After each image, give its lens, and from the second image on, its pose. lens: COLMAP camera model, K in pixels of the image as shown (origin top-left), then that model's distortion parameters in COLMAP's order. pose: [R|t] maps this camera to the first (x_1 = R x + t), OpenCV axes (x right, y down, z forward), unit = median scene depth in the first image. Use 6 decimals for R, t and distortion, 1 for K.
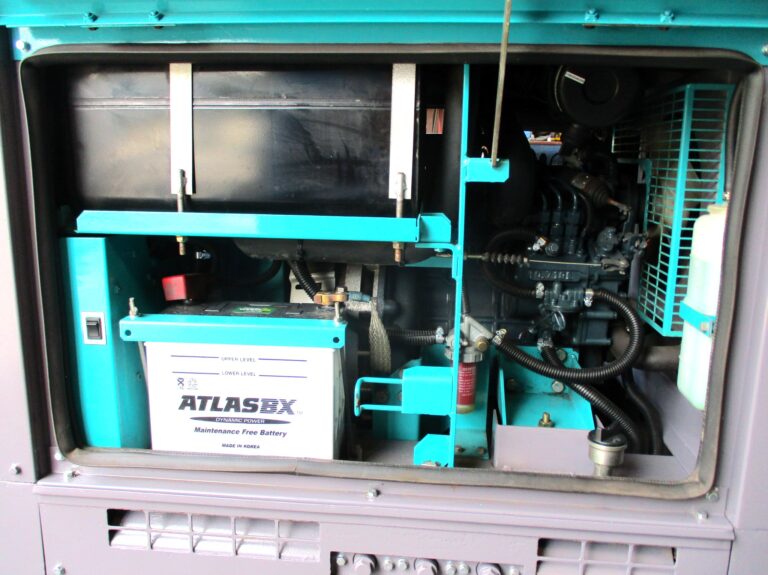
lens RADIAL K [[653.9, 0, 384.0], [0, 653.9, 287.5], [0, 0, 1]] dist [-0.025117, 0.003974]
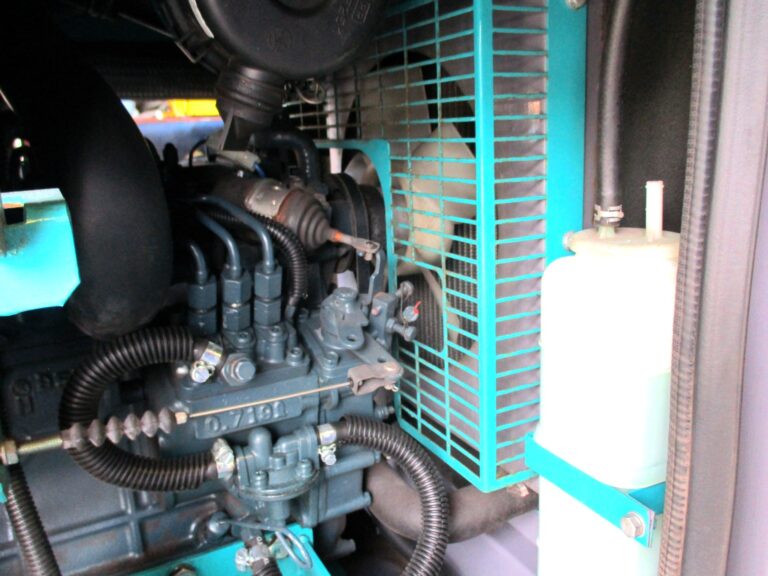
lens RADIAL K [[678.8, 0, 384.0], [0, 678.8, 288.0], [0, 0, 1]] dist [-0.019789, 0.003726]
pose [[0.845763, -0.179522, 0.502451, 0.122725], [0.162153, 0.983638, 0.078500, -0.127552], [-0.508322, 0.015081, 0.861035, 0.556260]]
